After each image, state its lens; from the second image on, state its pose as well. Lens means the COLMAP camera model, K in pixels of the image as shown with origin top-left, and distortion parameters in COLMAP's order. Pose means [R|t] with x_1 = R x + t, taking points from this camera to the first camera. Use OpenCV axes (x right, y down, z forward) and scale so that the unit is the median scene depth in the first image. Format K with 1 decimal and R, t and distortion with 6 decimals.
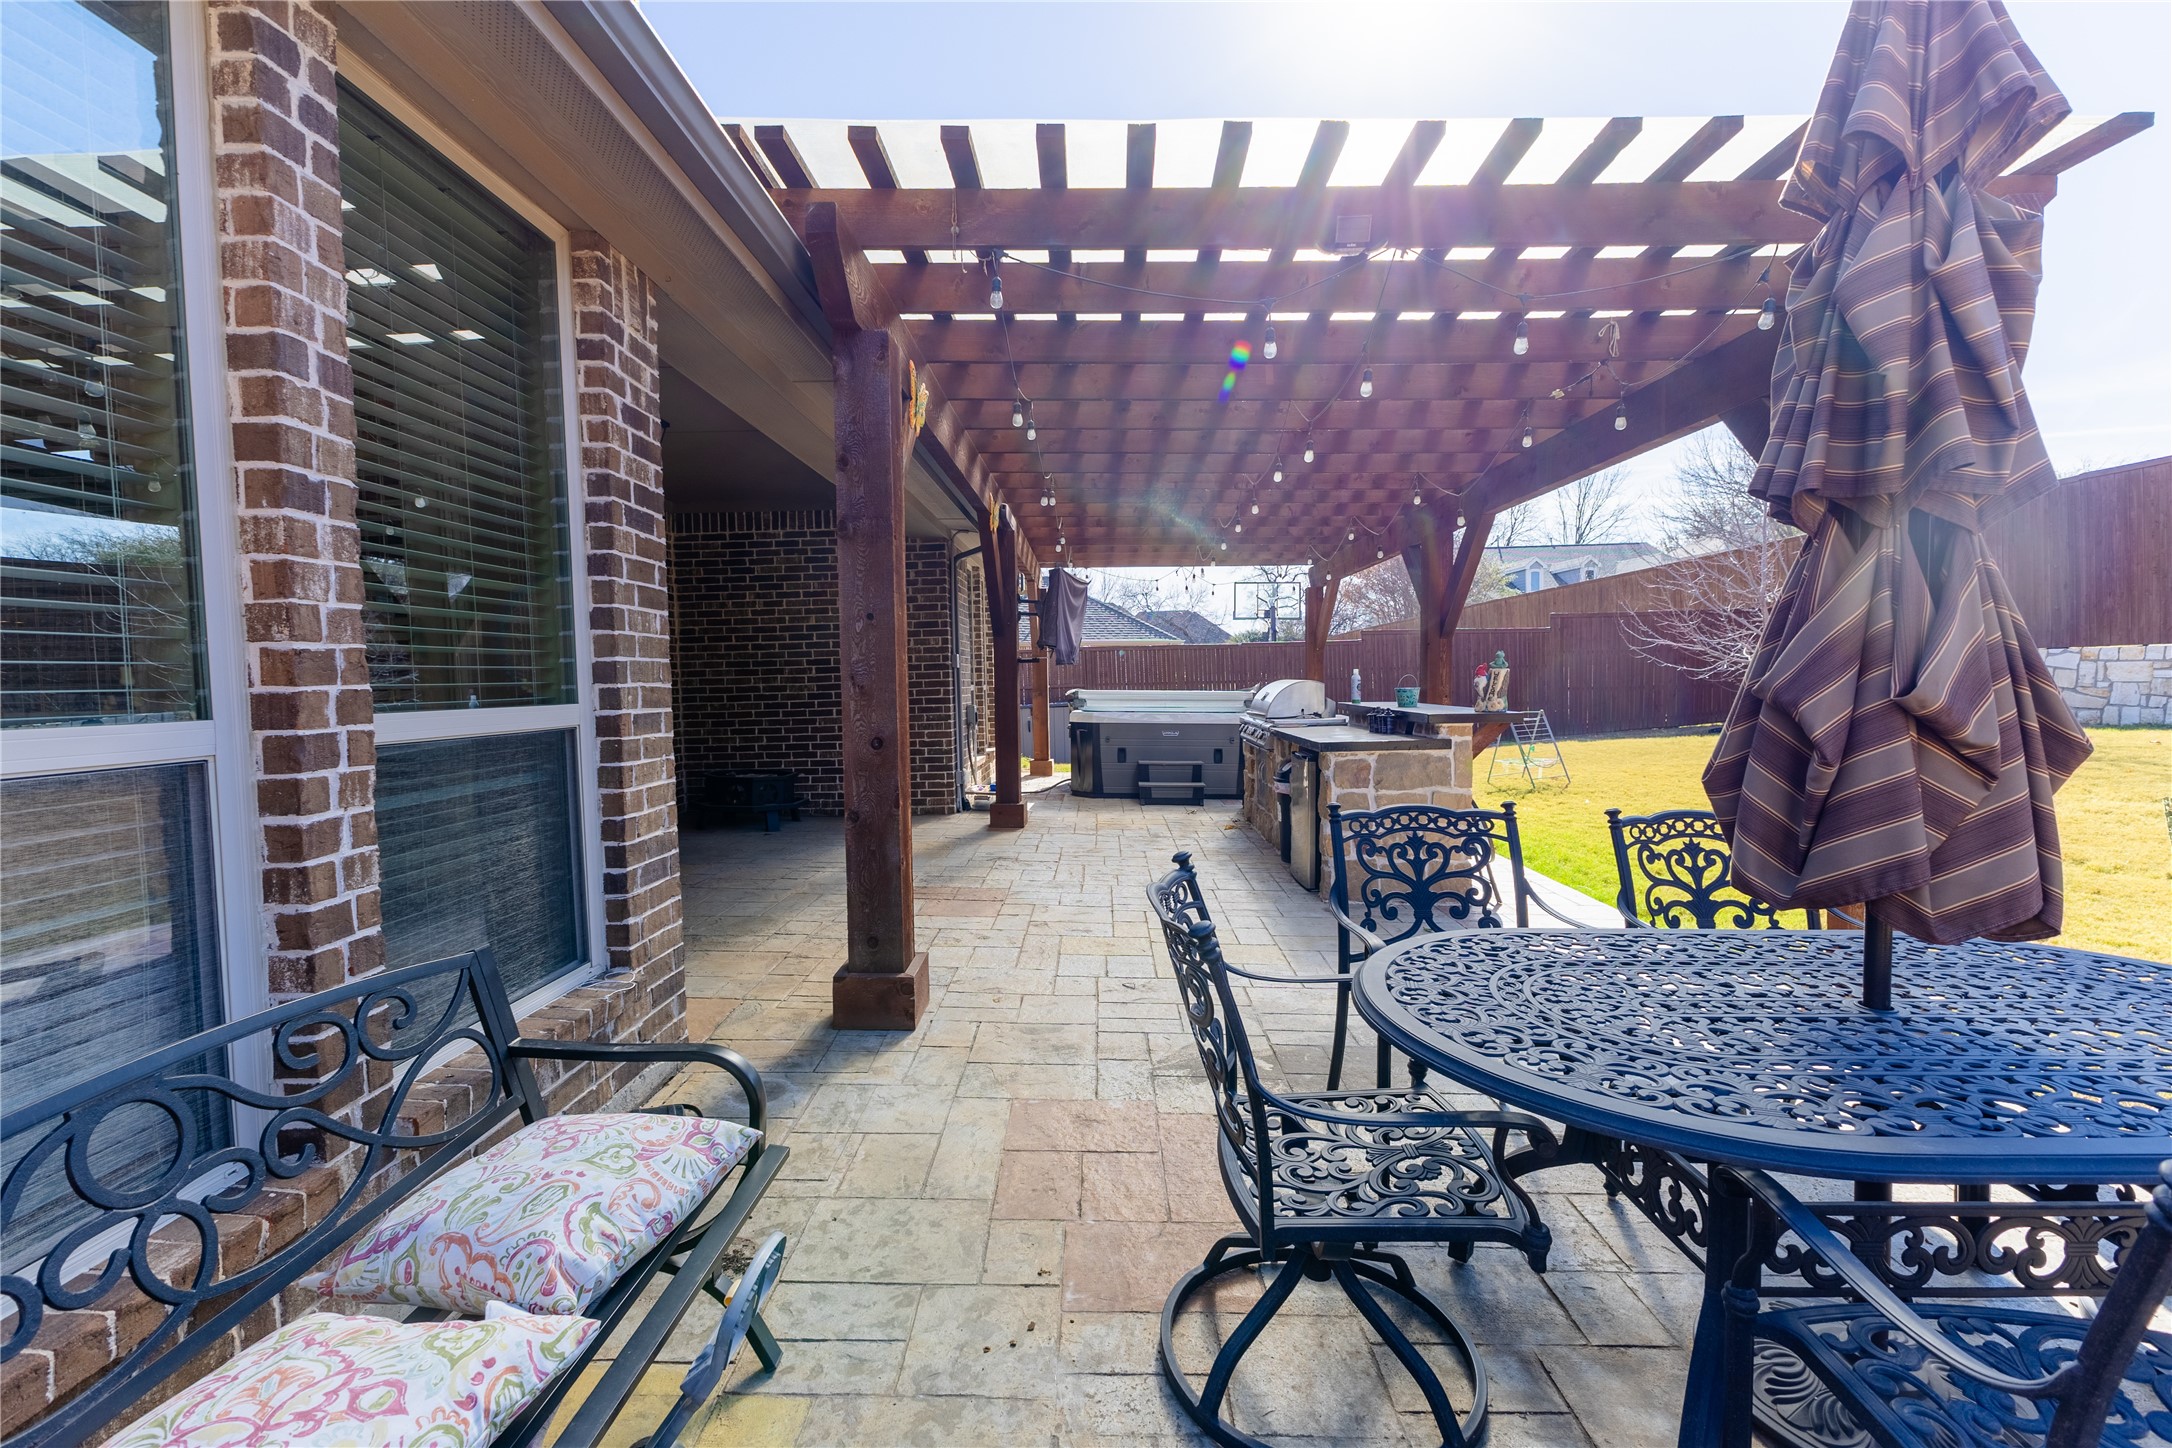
lens RADIAL K [[932.2, 0, 1086.0], [0, 932.2, 724.0], [0, 0, 1]] dist [0.007557, -0.000515]
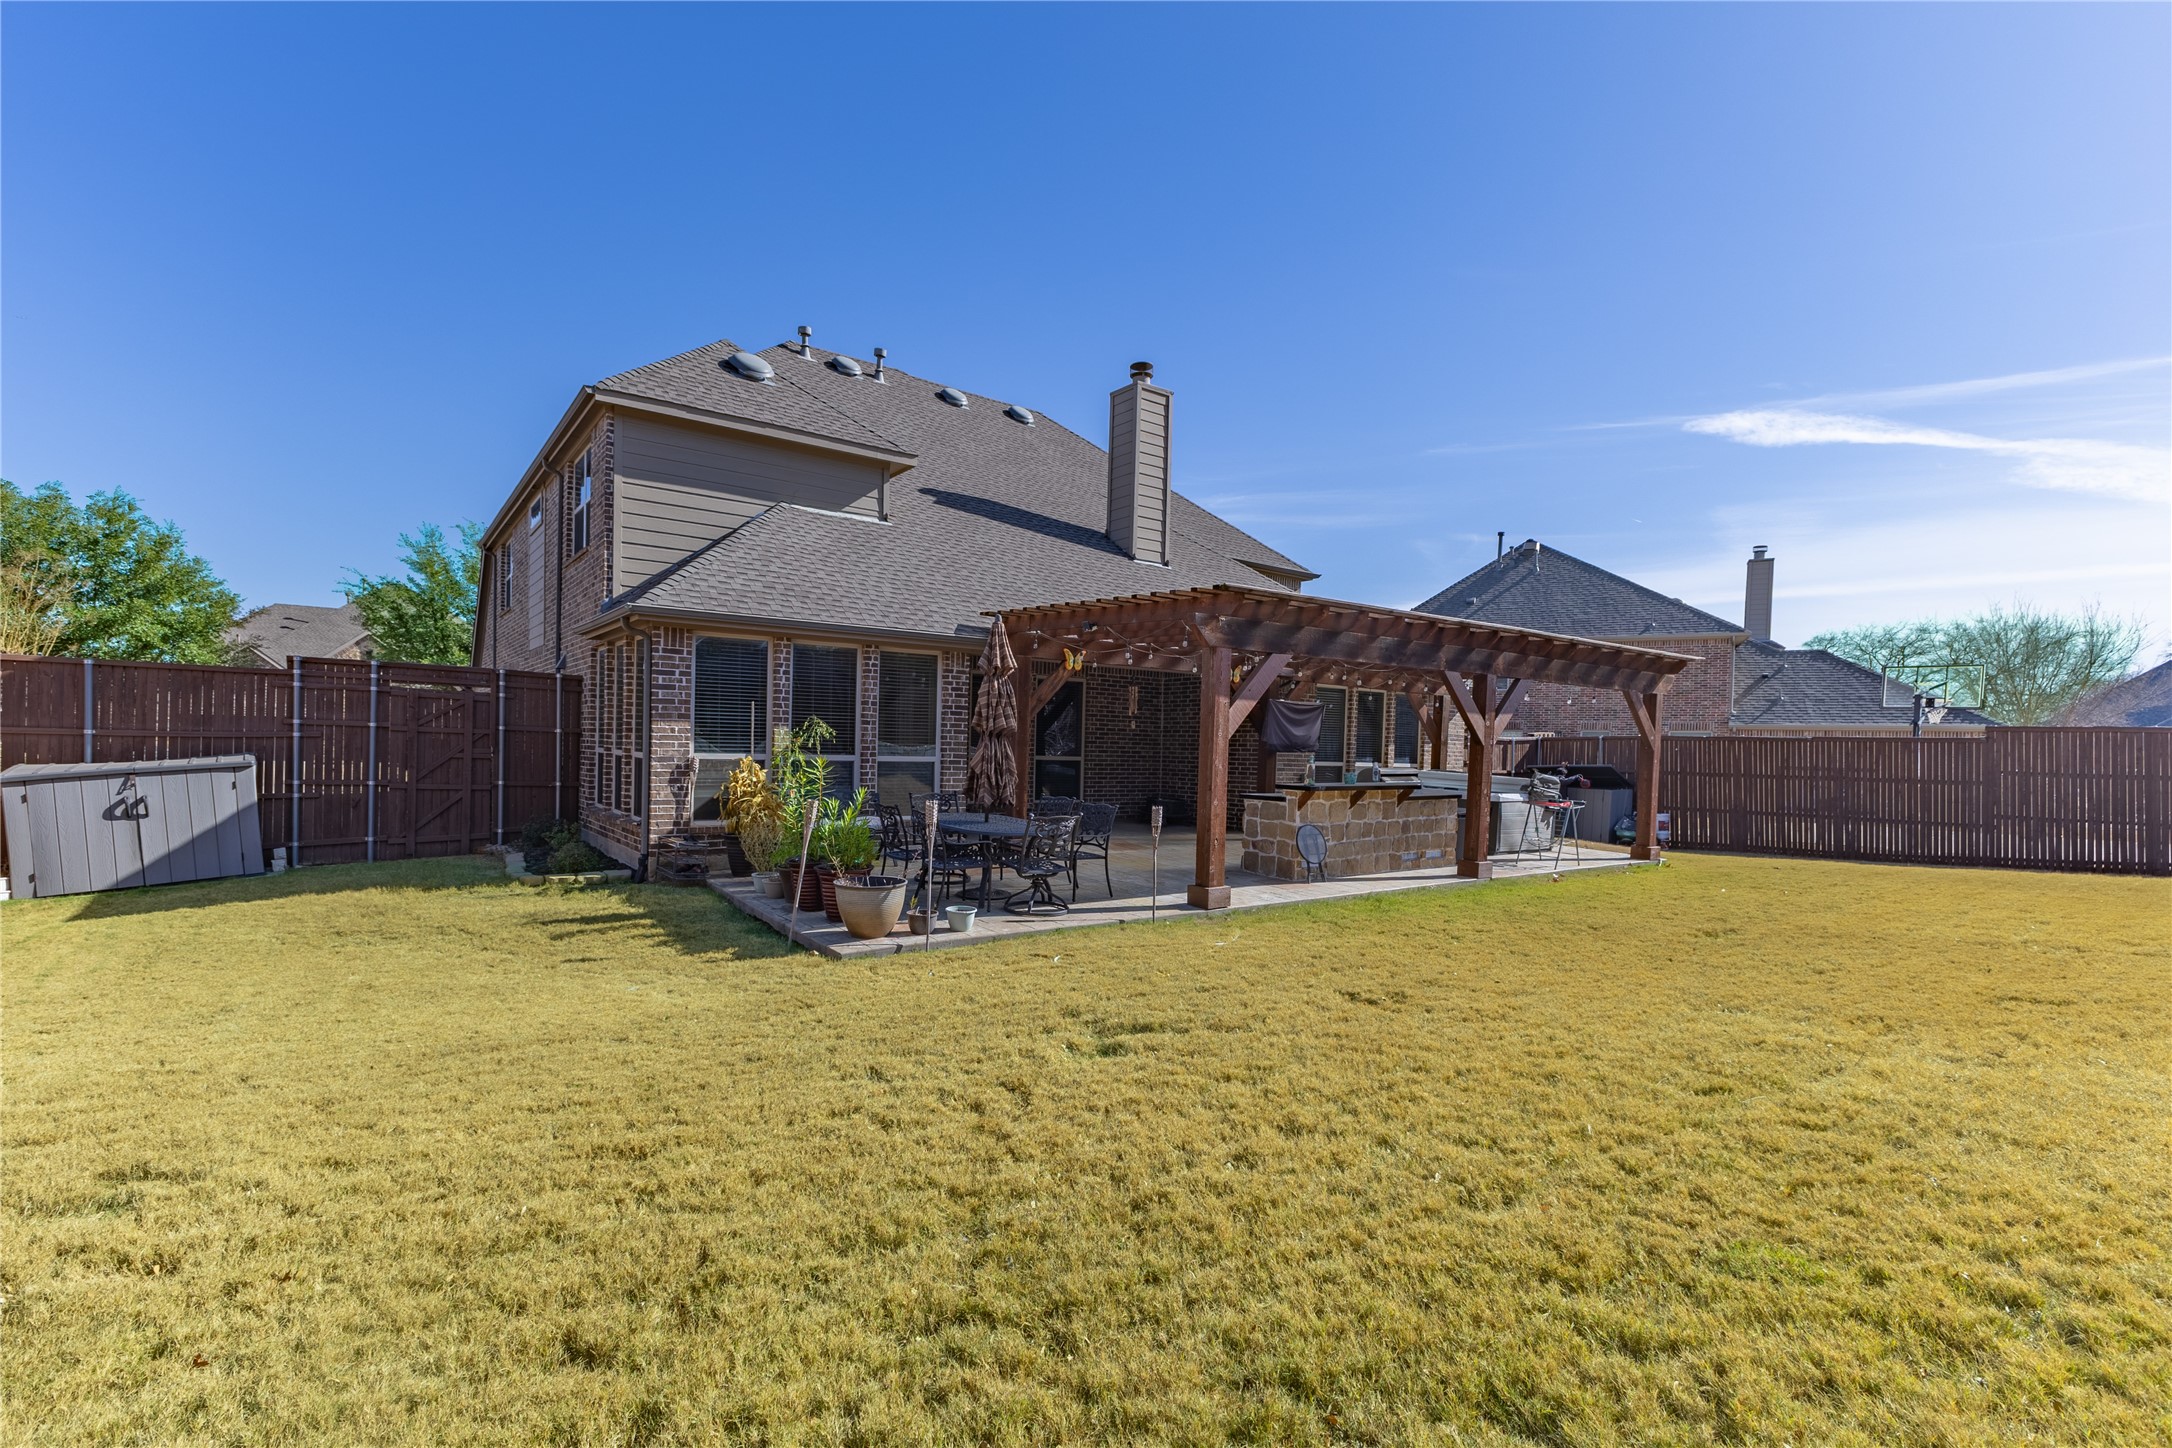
lens RADIAL K [[980.7, 0, 1091.2], [0, 980.7, 768.3], [0, 0, 1]] dist [0.018619, -0.003839]
pose [[0.612608, 0.056166, -0.788389, 1.132189], [-0.075927, 0.997041, 0.012033, -0.024973], [0.786732, 0.052488, 0.615059, -0.405738]]
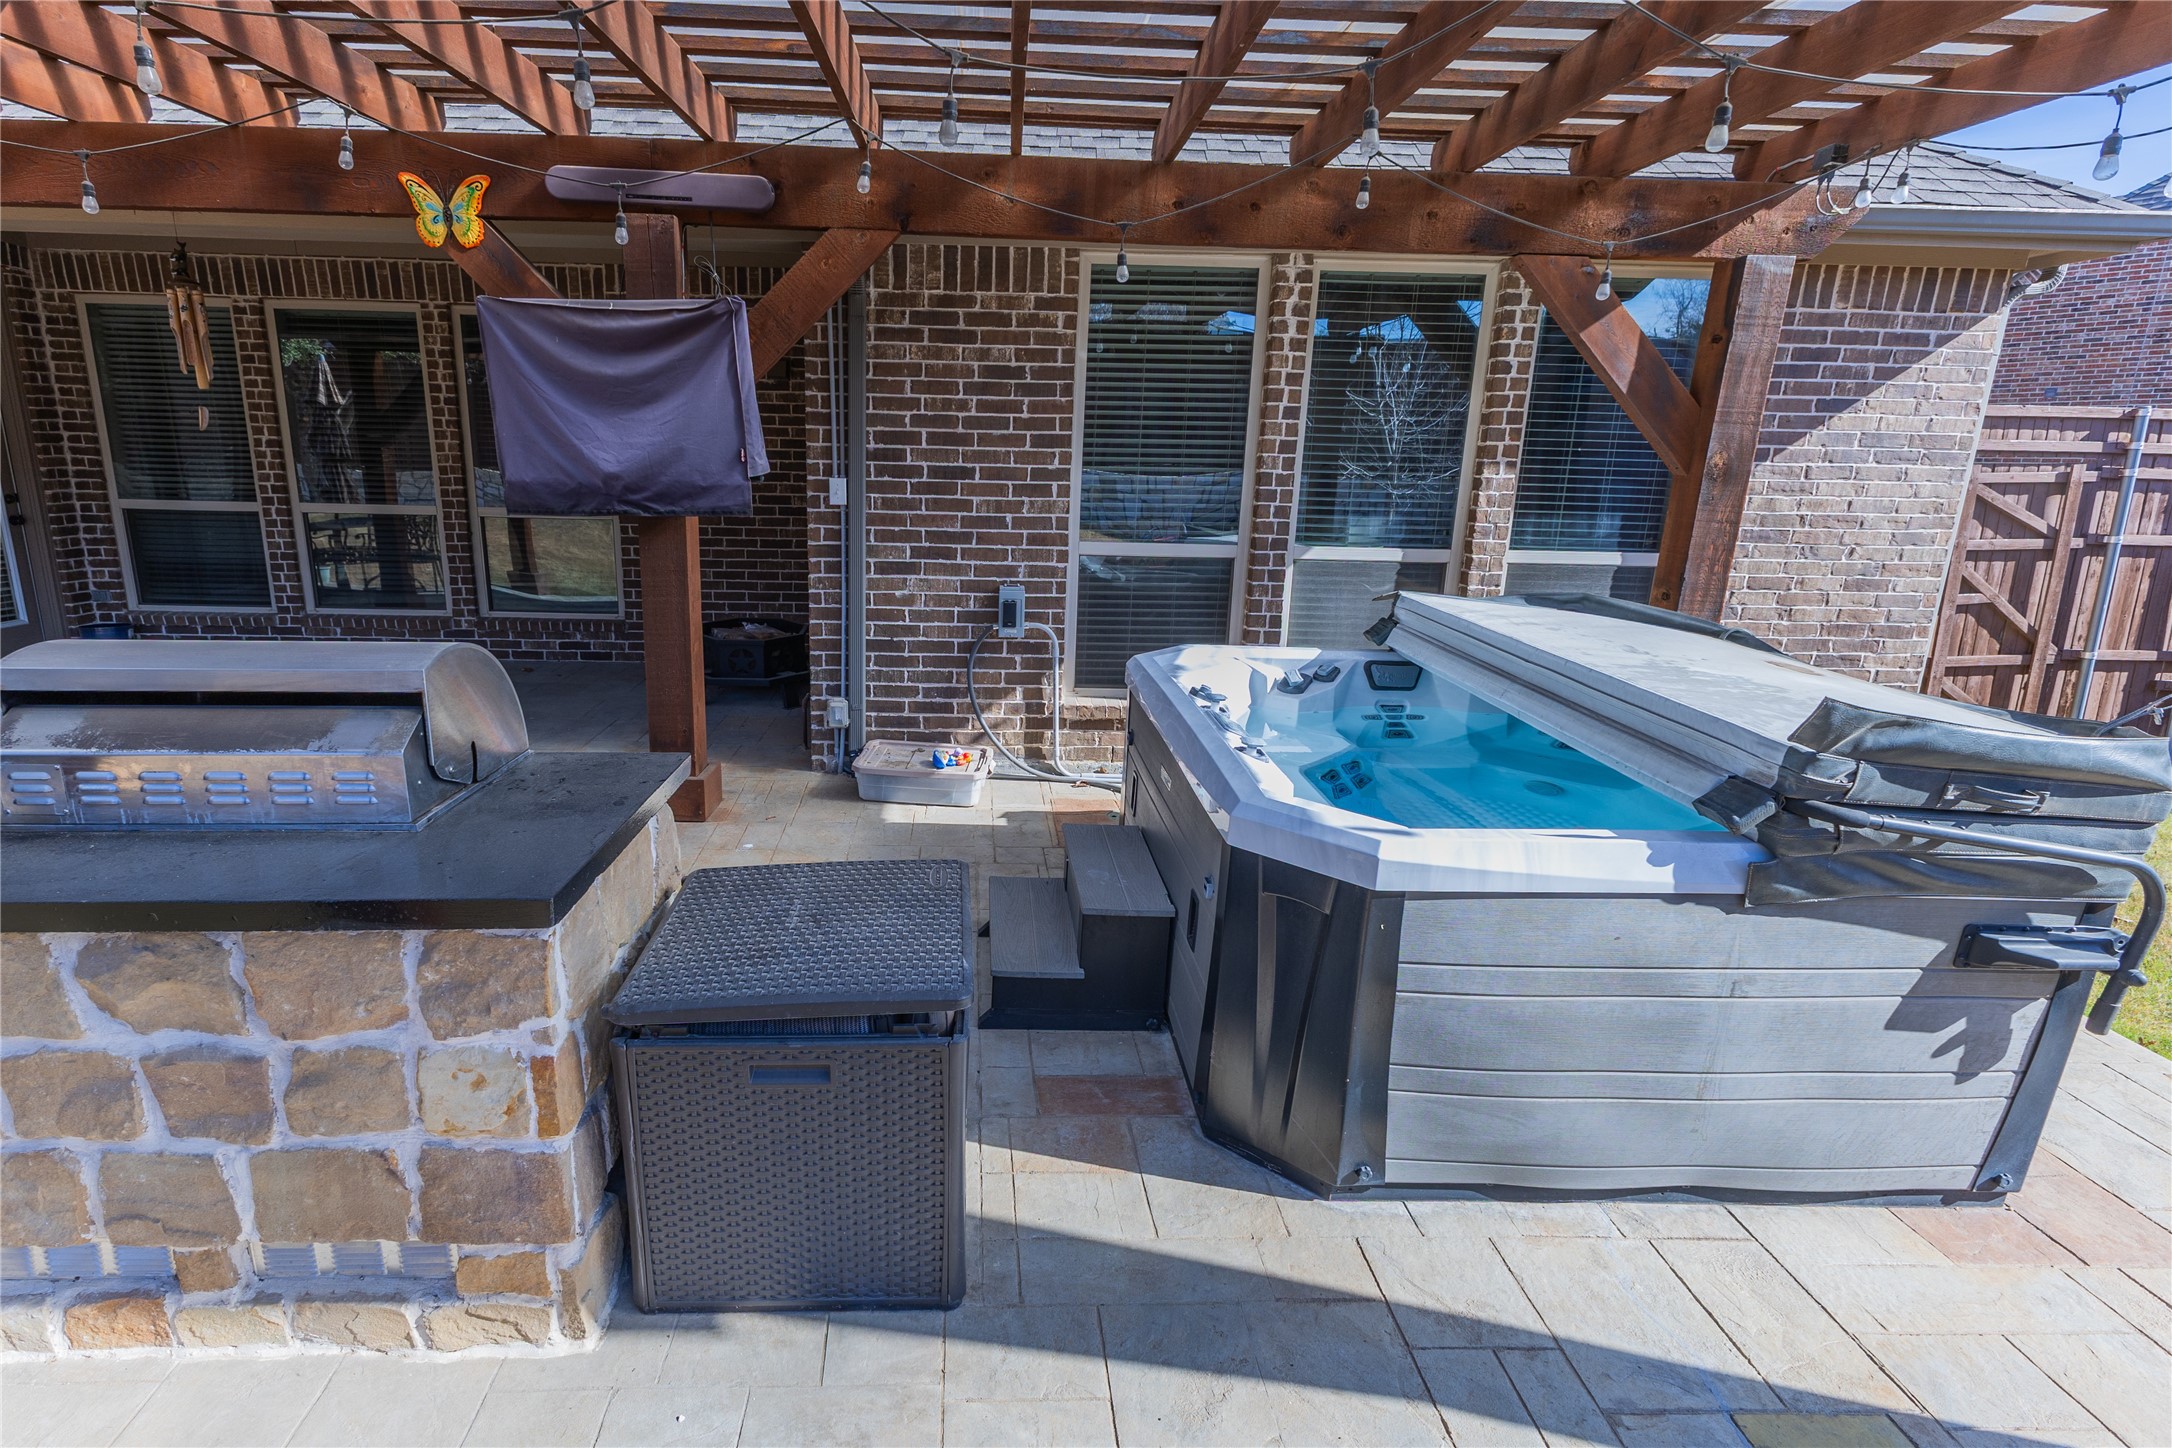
lens RADIAL K [[1055.2, 0, 992.5], [0, 1055.2, 722.8], [0, 0, 1]] dist [0.007718, -0.000729]
pose [[0.039259, 0.264399, -0.963614, 0.469351], [-0.064903, 0.962996, 0.261585, -0.104658], [0.997119, 0.052272, 0.054967, 1.082907]]
